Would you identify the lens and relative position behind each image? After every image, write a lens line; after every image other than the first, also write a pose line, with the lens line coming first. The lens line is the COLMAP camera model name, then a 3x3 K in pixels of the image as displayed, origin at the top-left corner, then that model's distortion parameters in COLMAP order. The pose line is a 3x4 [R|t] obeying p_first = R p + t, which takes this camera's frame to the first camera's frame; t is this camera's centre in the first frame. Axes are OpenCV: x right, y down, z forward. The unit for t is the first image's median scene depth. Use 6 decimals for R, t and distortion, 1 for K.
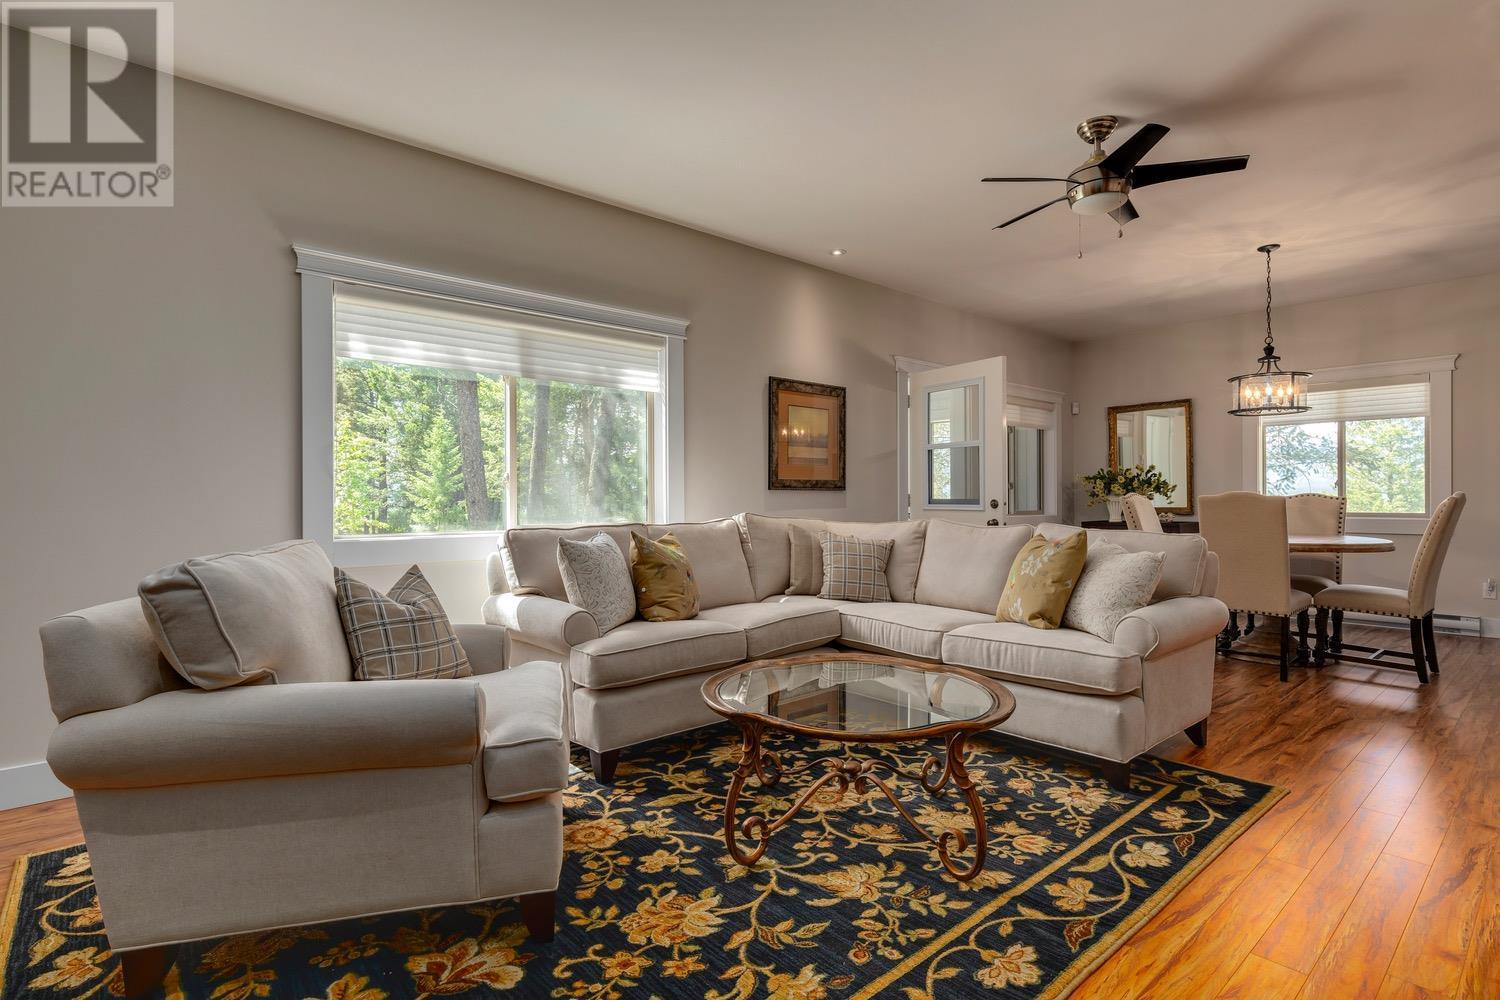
lens RADIAL K [[749.2, 0, 750.0], [0, 749.2, 500.0], [0, 0, 1]] dist [0.009801, -0.000726]
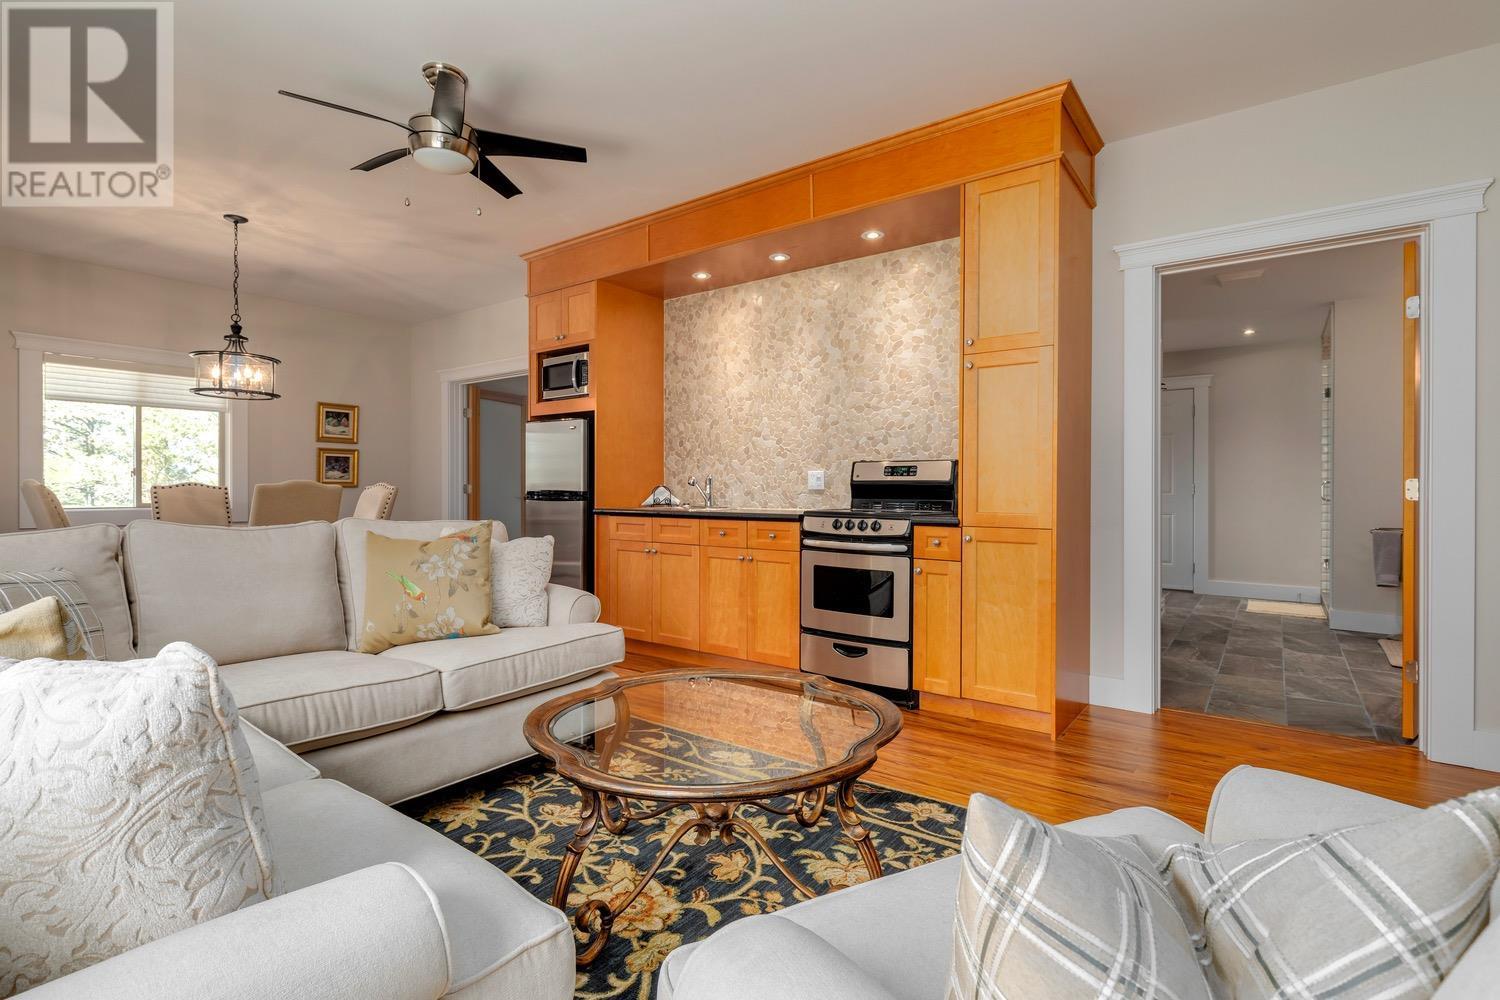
lens RADIAL K [[707.9, 0, 756.3], [0, 707.9, 505.4], [0, 0, 1]] dist [0.000476, 0.000195]
pose [[-0.214301, -0.023040, 0.976496, -0.489184], [0.002623, 0.999705, 0.024163, 0.000420], [-0.976764, 0.007740, -0.214177, 0.877706]]
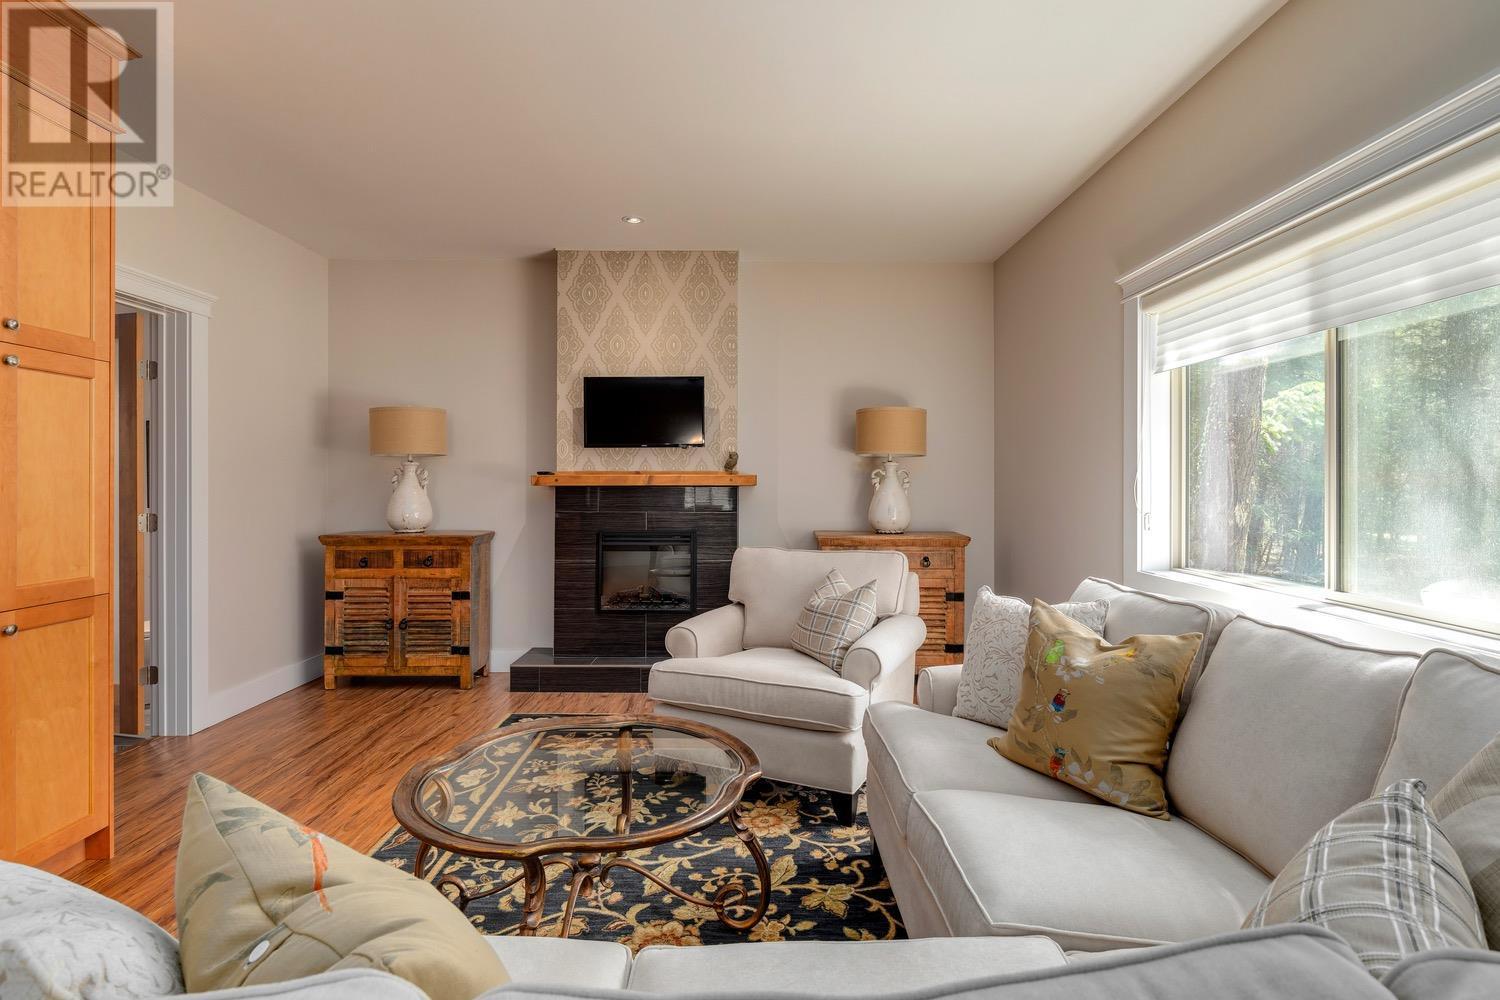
lens RADIAL K [[749.2, 0, 750.0], [0, 749.2, 500.0], [0, 0, 1]] dist [0.009801, -0.000726]
pose [[-0.654223, 0.020137, -0.756034, 0.518659], [0.000132, 0.999649, 0.026511, -0.065618], [0.756302, 0.017244, -0.653995, 1.331963]]
